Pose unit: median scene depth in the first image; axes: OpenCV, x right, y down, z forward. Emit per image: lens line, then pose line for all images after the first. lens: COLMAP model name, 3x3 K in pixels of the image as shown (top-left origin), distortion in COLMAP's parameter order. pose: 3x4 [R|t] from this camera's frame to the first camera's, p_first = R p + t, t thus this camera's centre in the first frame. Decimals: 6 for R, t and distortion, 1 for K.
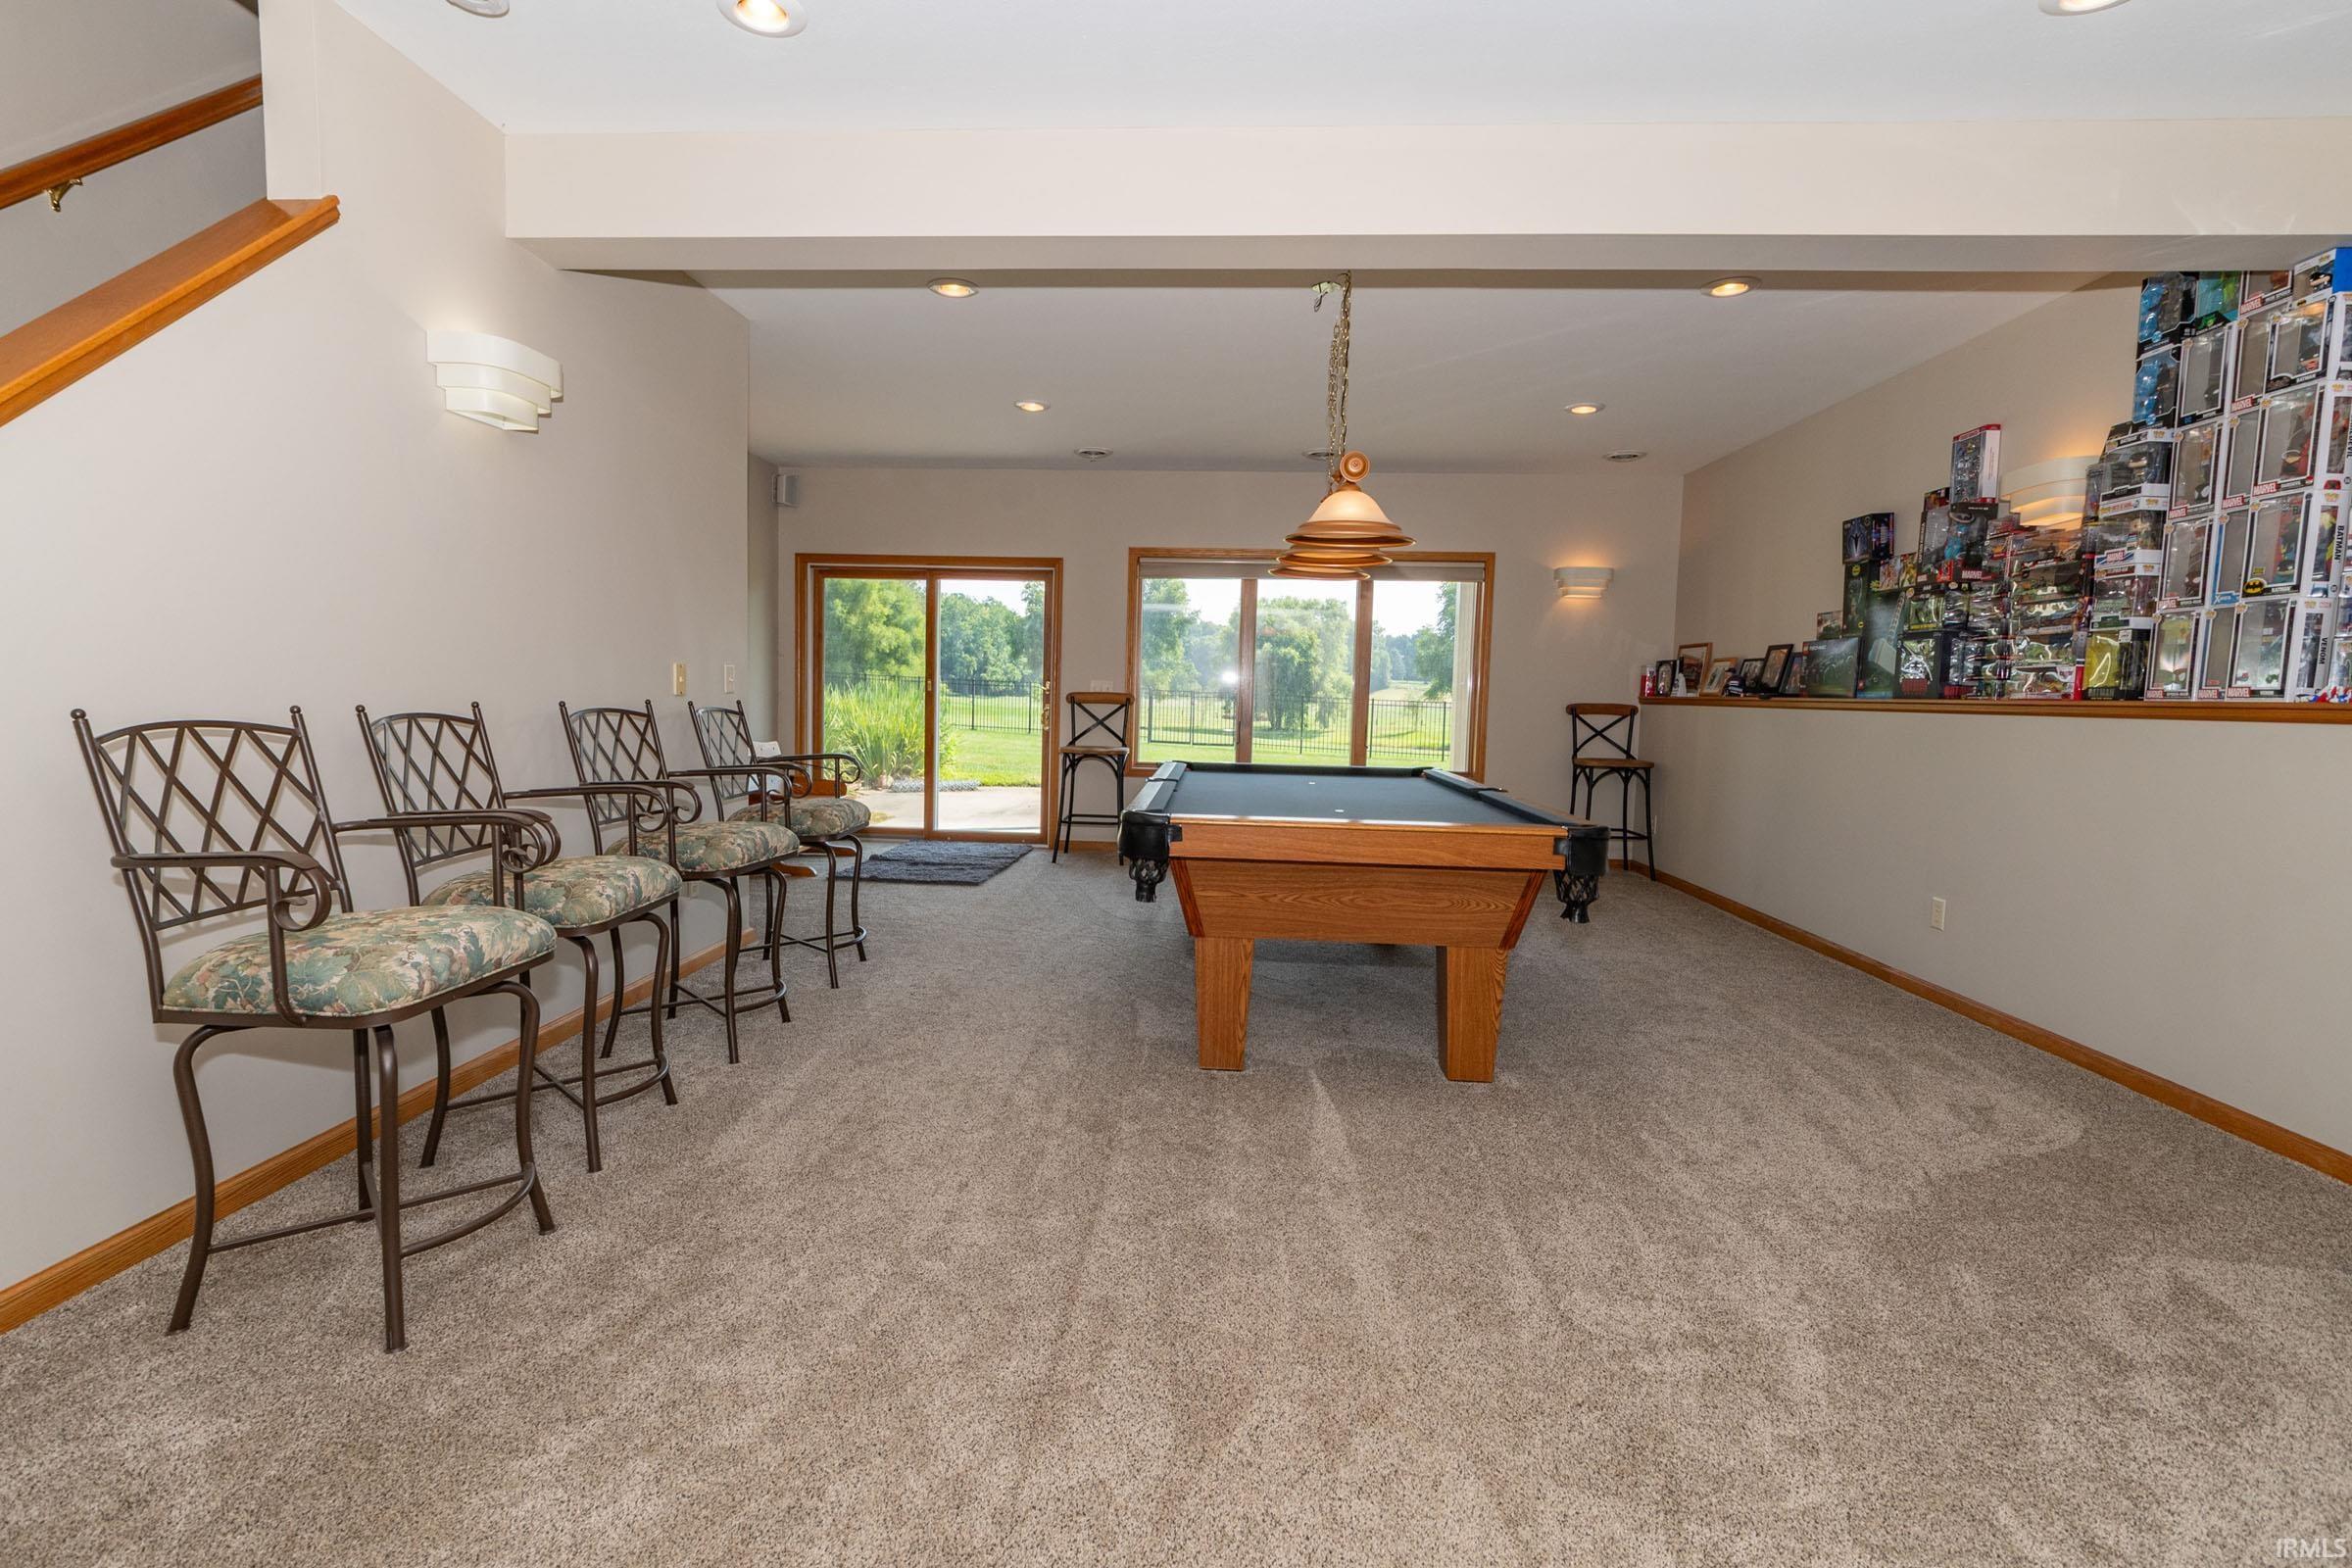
lens RADIAL K [[1050.0, 0, 1162.2], [0, 1050.0, 771.6], [0, 0, 1]] dist [0.002140, 0.000150]
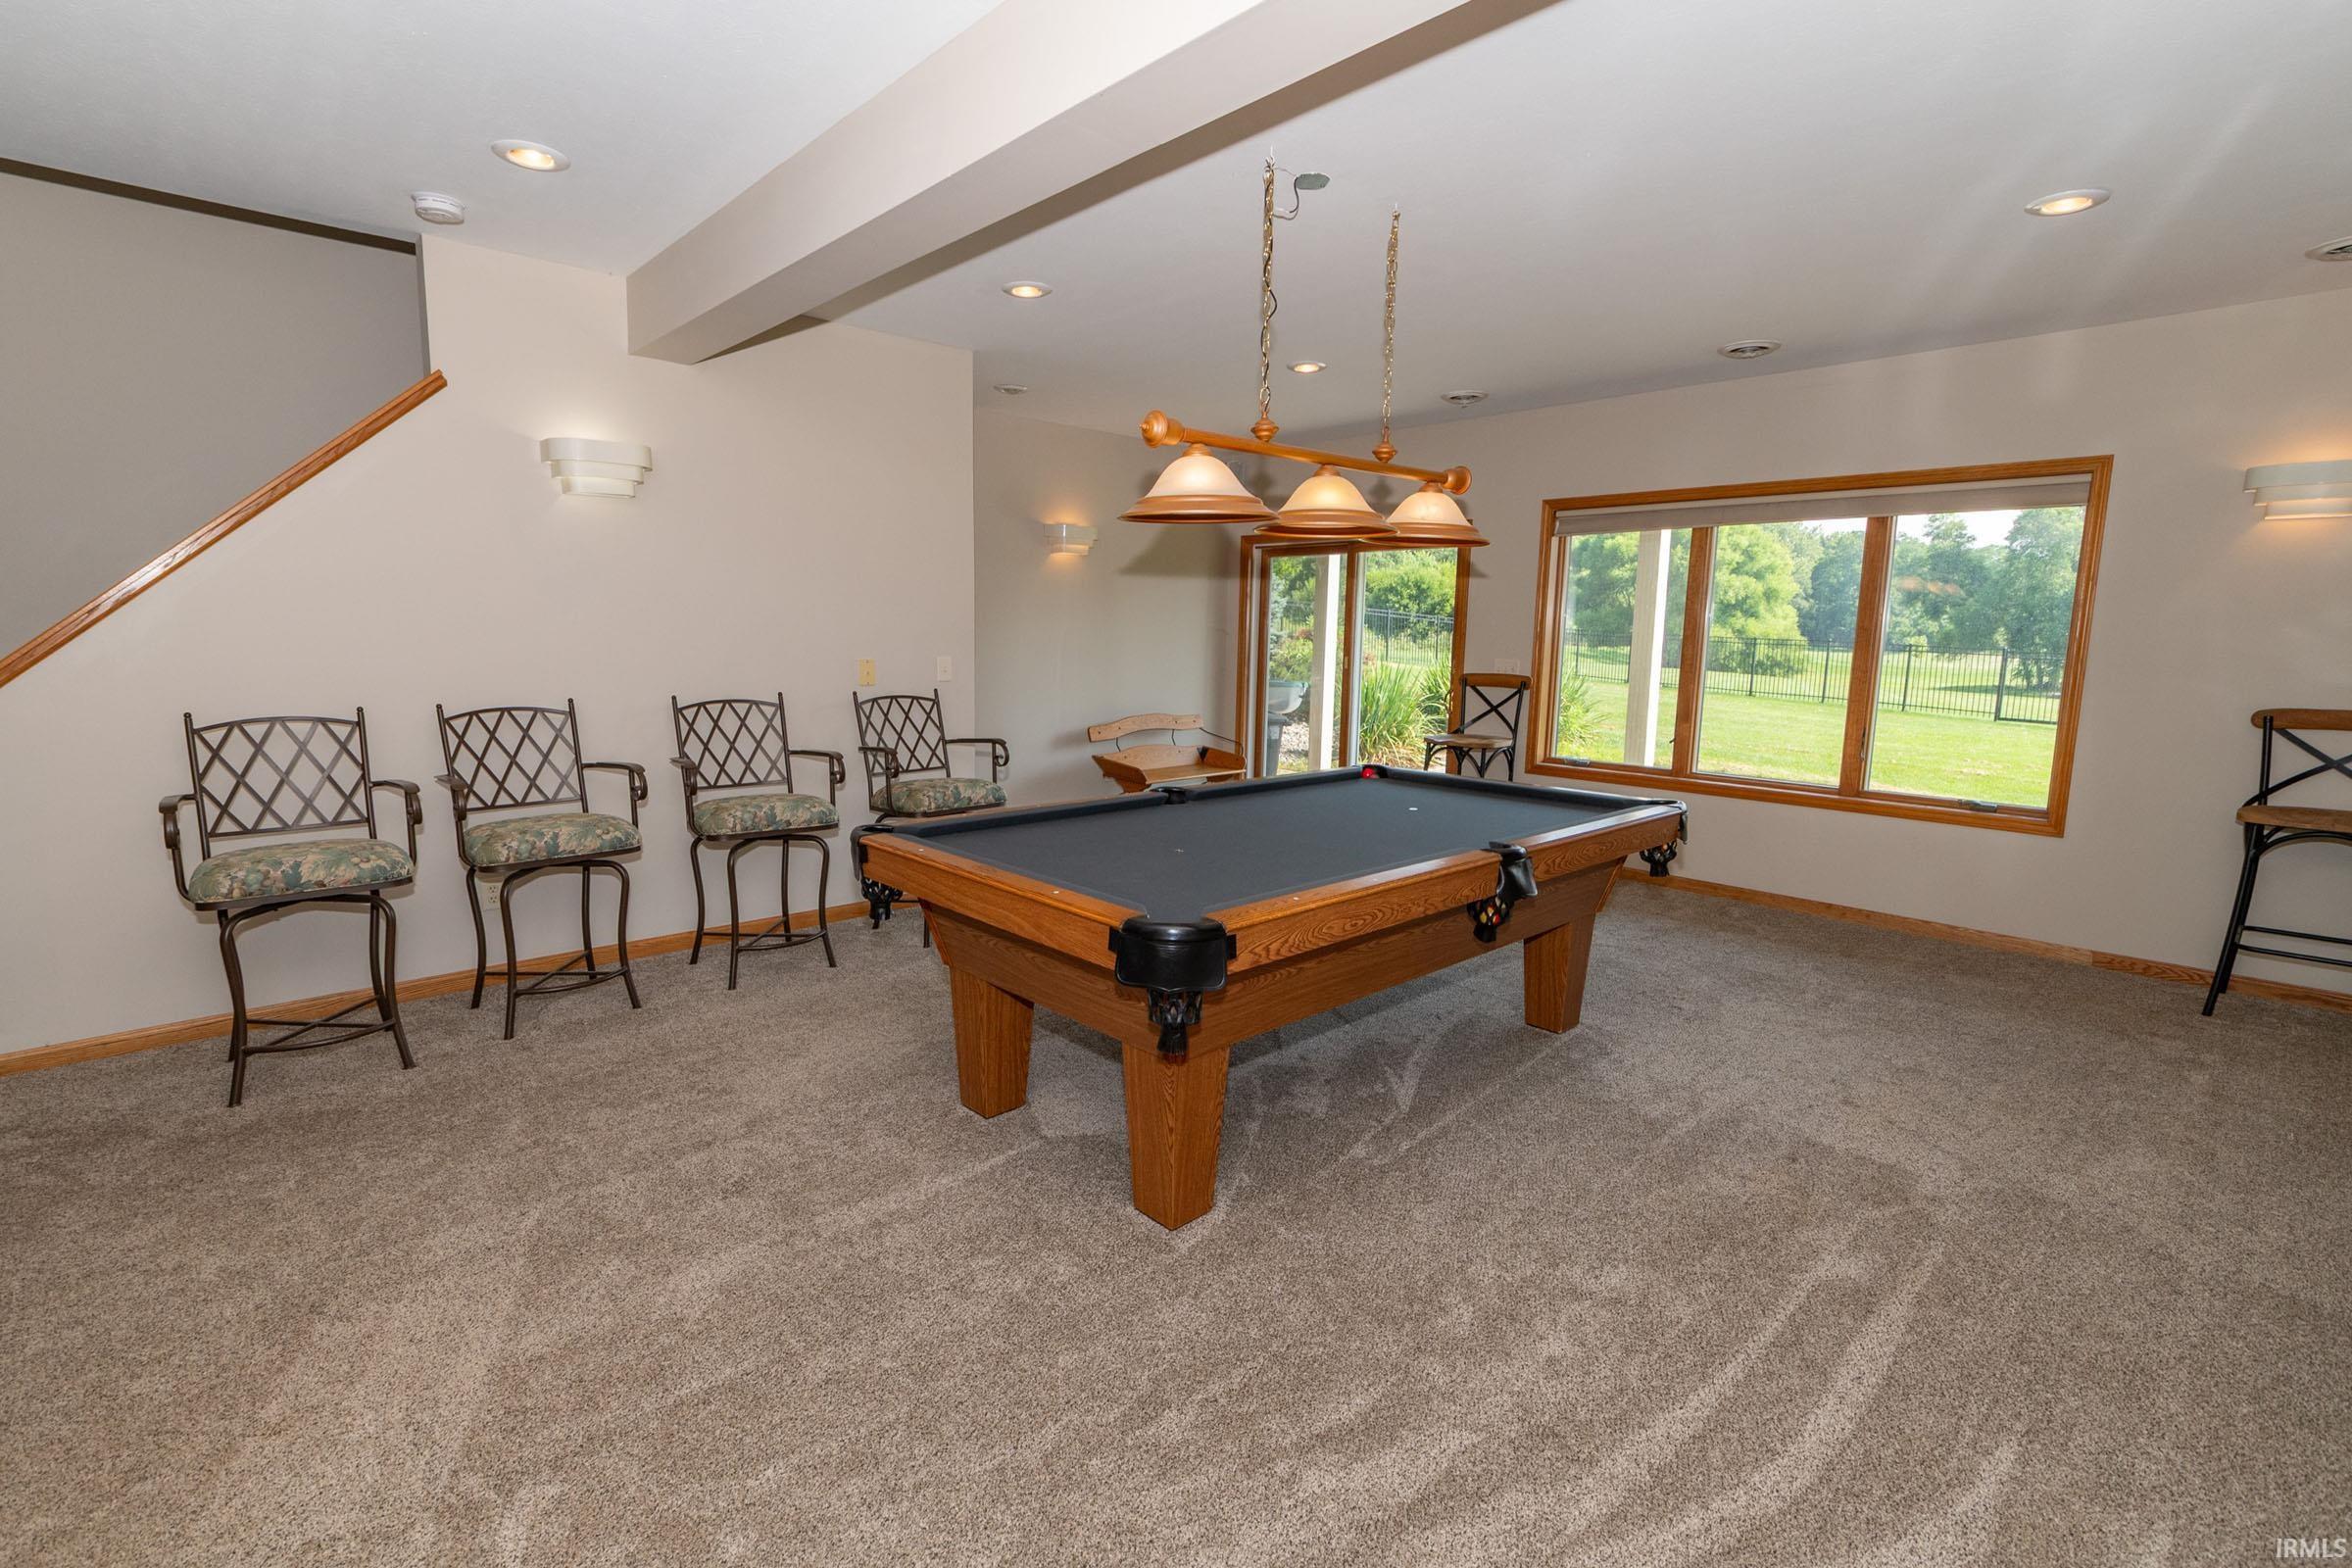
lens RADIAL K [[1050.0, 0, 1162.2], [0, 1050.0, 771.6], [0, 0, 1]] dist [0.002140, 0.000150]
pose [[0.739718, 0.077581, -0.668430, 0.520554], [-0.050104, 0.996924, 0.060260, -0.054716], [0.671050, -0.011085, 0.741330, 0.277620]]
